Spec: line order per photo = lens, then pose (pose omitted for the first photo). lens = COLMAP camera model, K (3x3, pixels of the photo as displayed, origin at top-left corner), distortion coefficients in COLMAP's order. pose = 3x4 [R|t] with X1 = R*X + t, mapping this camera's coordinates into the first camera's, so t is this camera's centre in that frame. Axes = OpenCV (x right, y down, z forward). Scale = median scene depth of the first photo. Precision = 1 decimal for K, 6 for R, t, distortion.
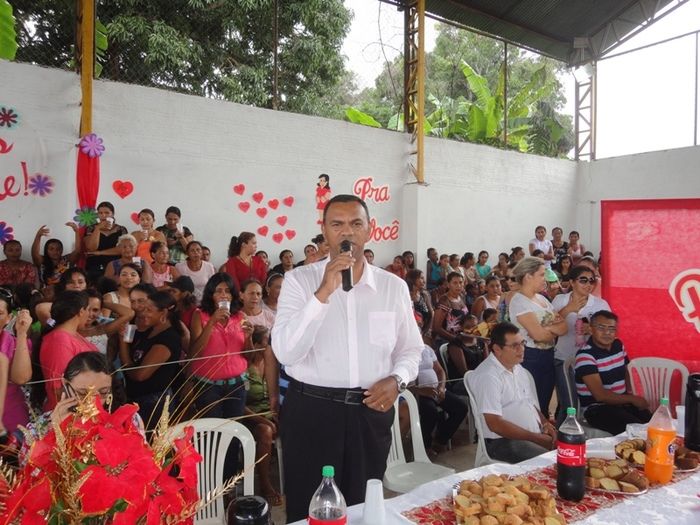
lens RADIAL K [[567.6, 0, 345.6], [0, 567.6, 260.9], [0, 0, 1]] dist [-0.014471, 0.019626]
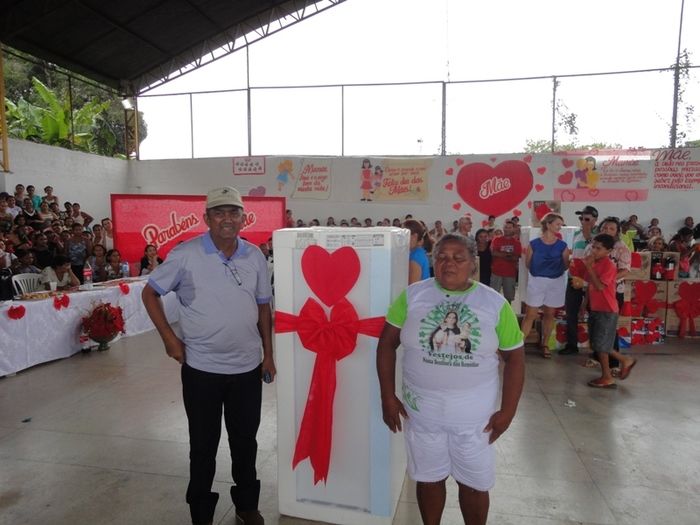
lens RADIAL K [[482.4, 0, 351.6], [0, 482.4, 257.8], [0, 0, 1]] dist [0.001792, 0.007972]
pose [[0.727466, -0.063346, 0.683213, -0.083797], [0.022088, 0.997375, 0.068955, 0.016663], [-0.685788, -0.035072, 0.726956, -0.505498]]
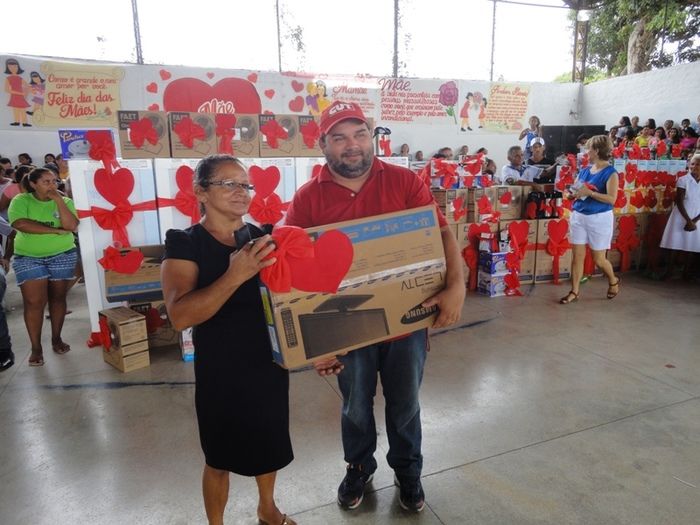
lens RADIAL K [[482.4, 0, 351.2], [0, 482.4, 260.1], [0, 0, 1]] dist [0.001792, 0.007972]
pose [[0.233417, -0.210315, 0.949360, 0.160434], [0.033905, 0.977496, 0.208212, 0.029226], [-0.971785, -0.016412, 0.235295, -0.319576]]
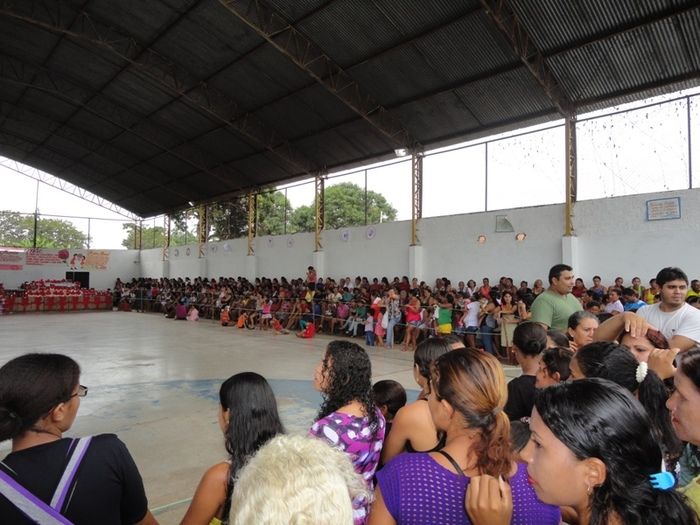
lens RADIAL K [[482.4, 0, 349.2], [0, 482.4, 260.2], [0, 0, 1]] dist [0.001792, 0.007972]
pose [[-0.147679, 0.024377, 0.988735, -1.959954], [0.006372, 0.999699, -0.023696, -0.007640], [-0.989015, 0.002801, -0.147790, -1.727386]]
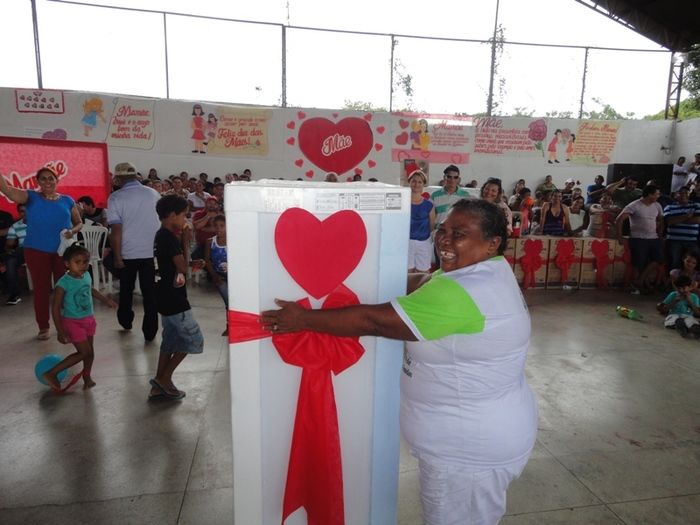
lens RADIAL K [[482.4, 0, 353.1], [0, 482.4, 261.0], [0, 0, 1]] dist [0.001792, 0.007972]
pose [[0.422792, -0.150511, 0.893641, -0.068007], [0.000432, 0.986145, 0.165886, 0.017480], [-0.906227, -0.069749, 0.416999, -0.396949]]
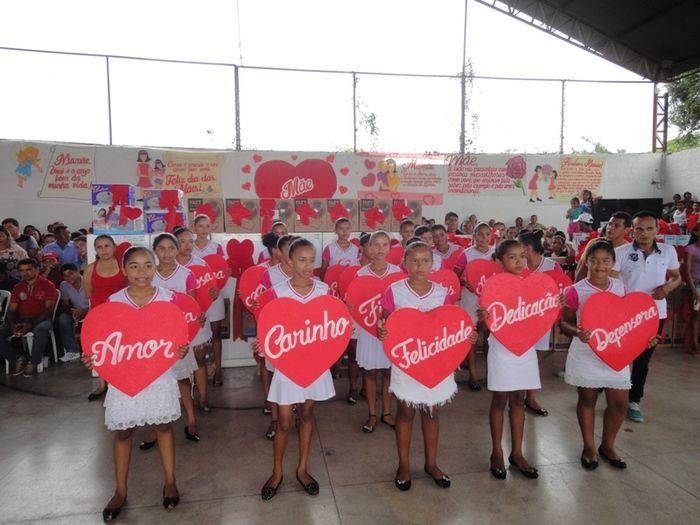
lens RADIAL K [[482.4, 0, 353.0], [0, 482.4, 261.8], [0, 0, 1]] dist [0.001792, 0.007972]
pose [[0.428239, -0.080338, 0.900087, 0.105259], [0.028924, 0.996749, 0.075205, 0.019766], [-0.903202, -0.006171, 0.429170, -0.439810]]
